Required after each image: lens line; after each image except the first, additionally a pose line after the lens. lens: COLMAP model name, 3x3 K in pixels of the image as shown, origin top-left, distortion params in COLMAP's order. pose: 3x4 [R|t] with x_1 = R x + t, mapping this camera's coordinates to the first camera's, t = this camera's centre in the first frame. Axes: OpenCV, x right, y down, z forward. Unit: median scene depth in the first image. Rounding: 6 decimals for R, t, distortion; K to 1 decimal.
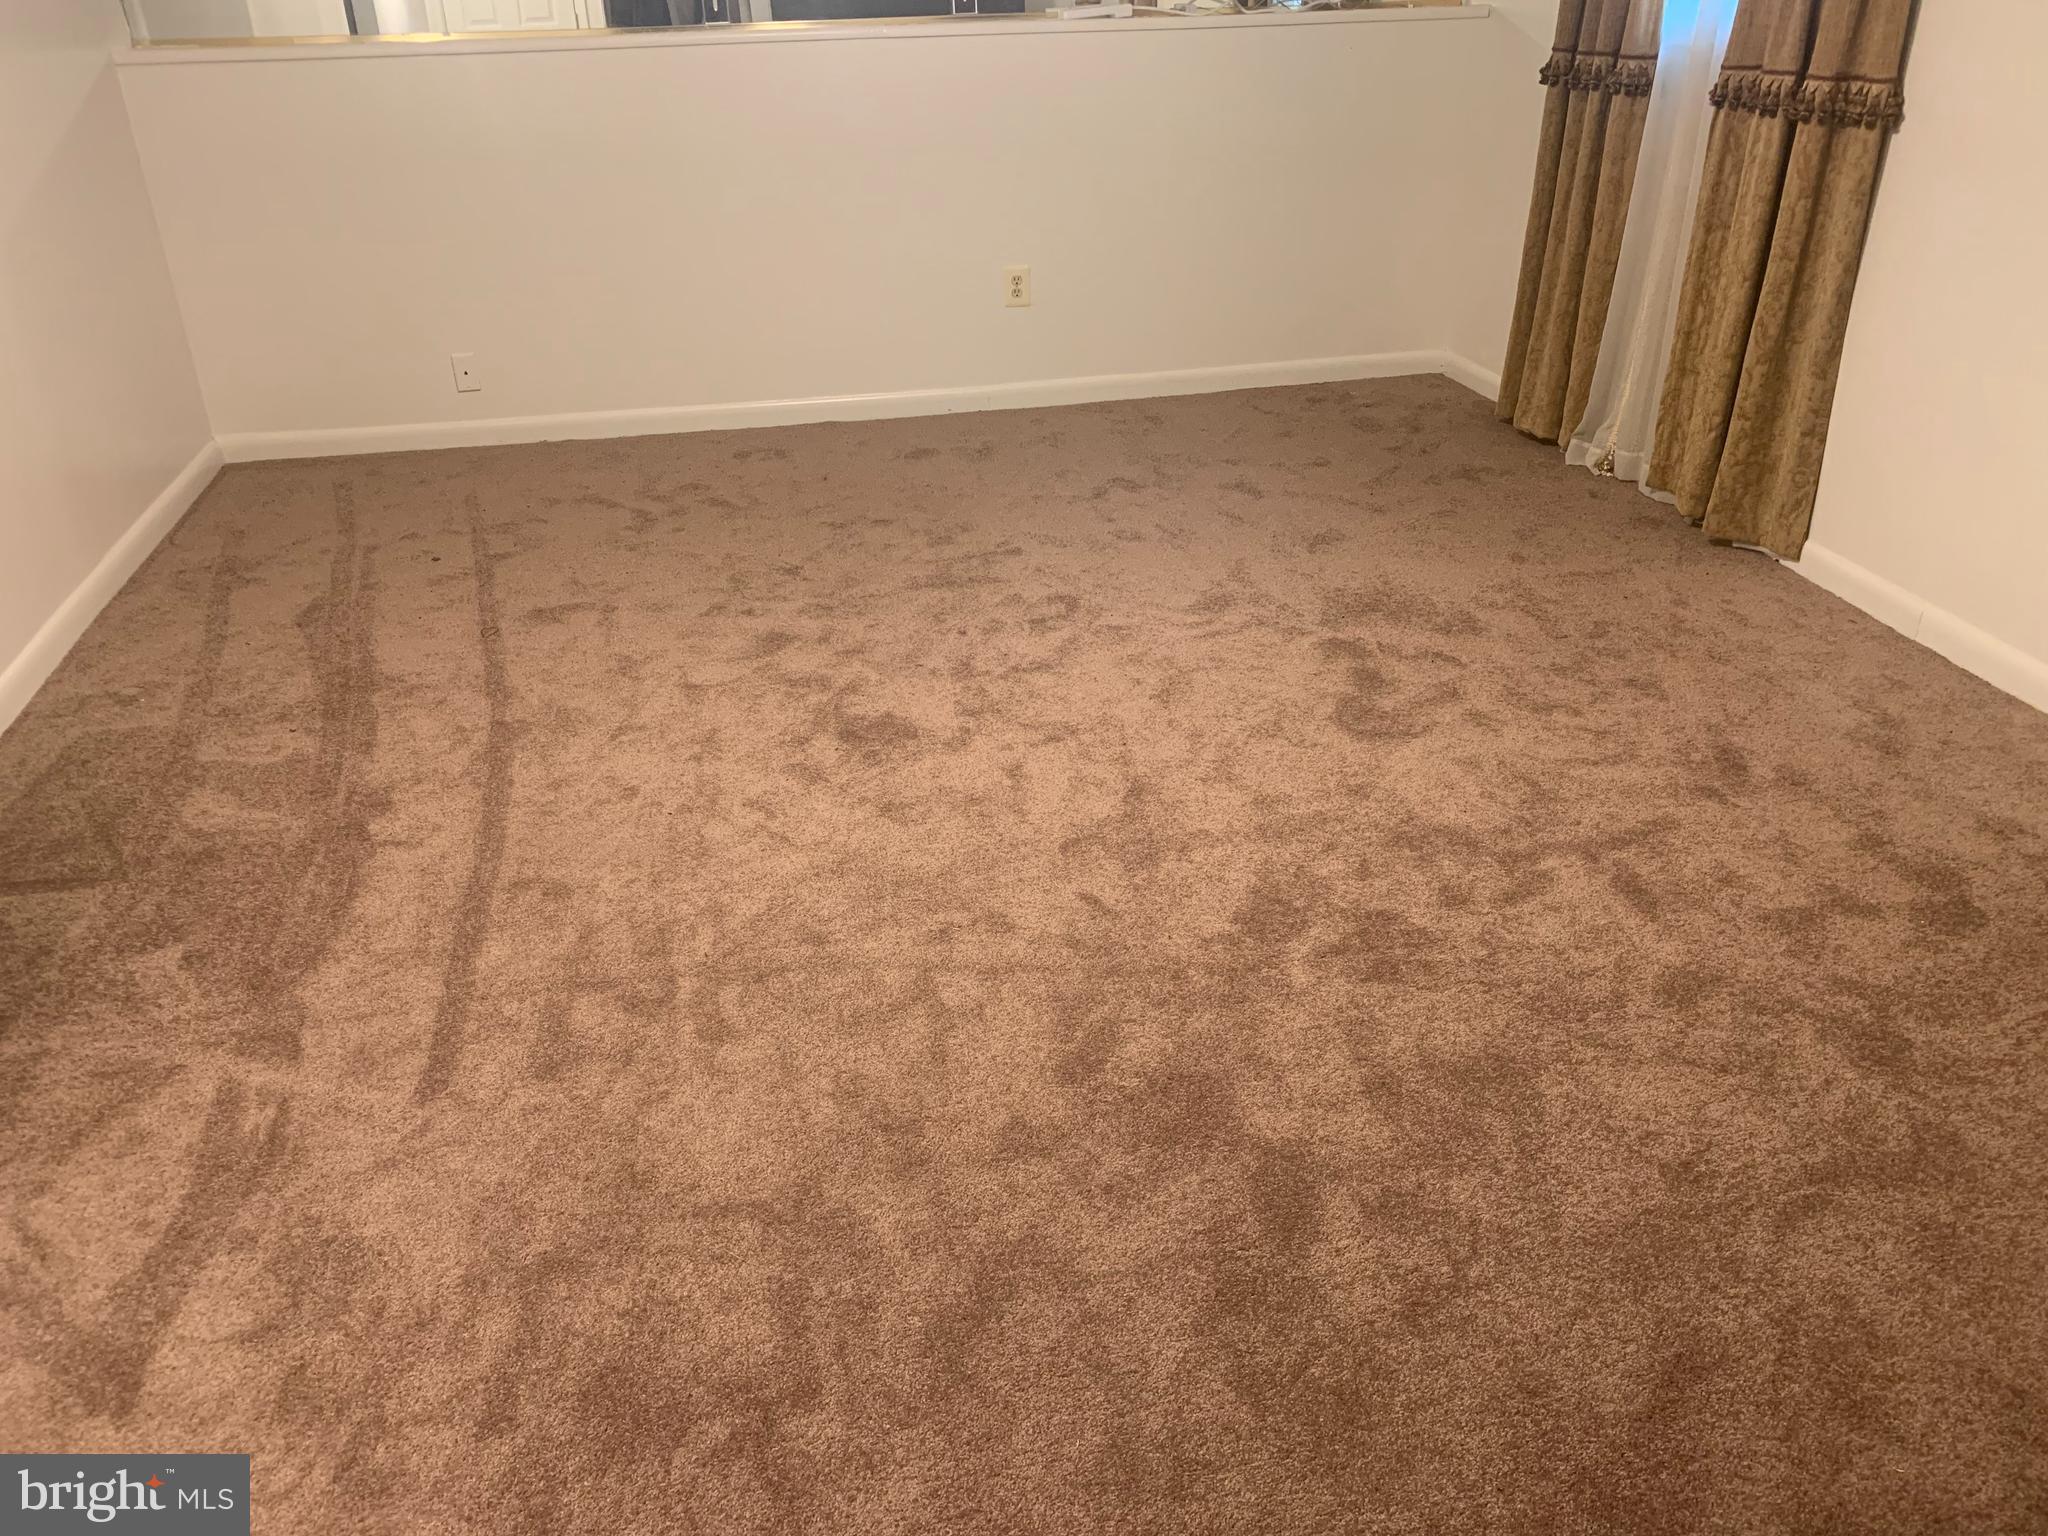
lens RADIAL K [[1560.4, 0, 1017.2], [0, 1560.4, 777.1], [0, 0, 1]] dist [0.044506, -0.046720]
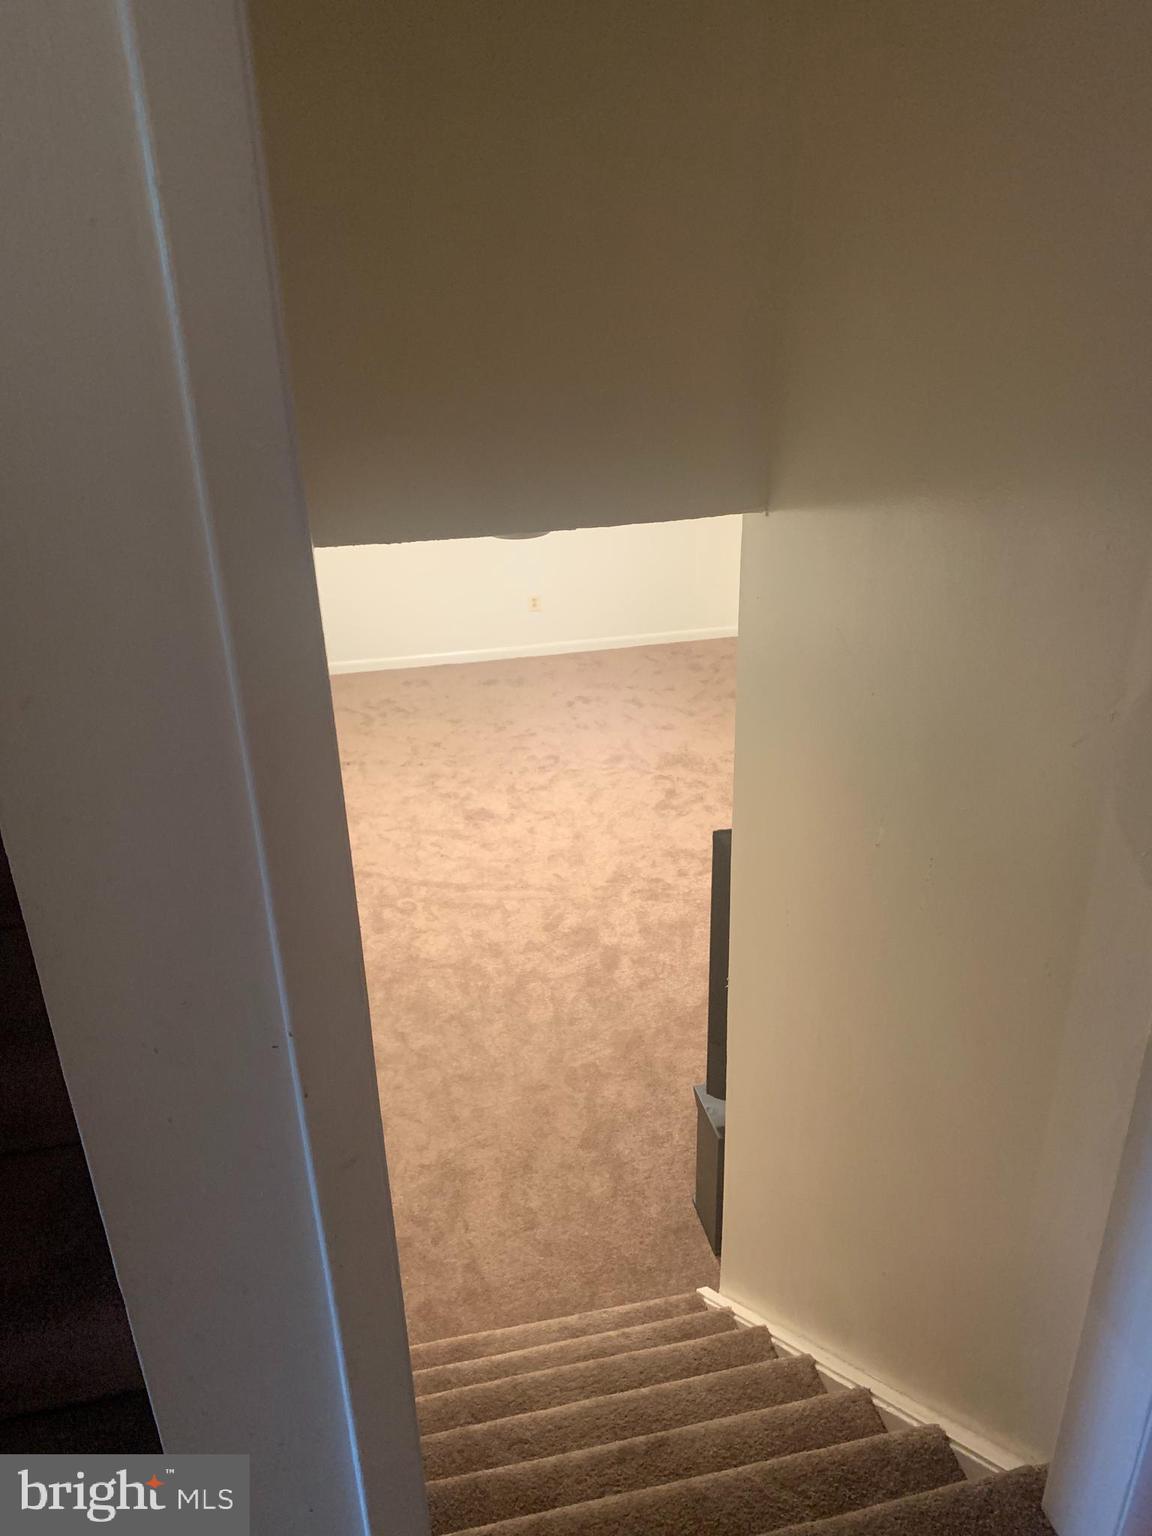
lens RADIAL K [[1170.3, 0, 579.2], [0, 1170.3, 765.4], [0, 0, 1]] dist [0.044506, -0.046720]
pose [[0.999602, -0.009539, 0.026556, 0.030008], [0.010903, 0.998603, -0.051703, -0.011599], [-0.026026, 0.051972, 0.998309, -1.064962]]
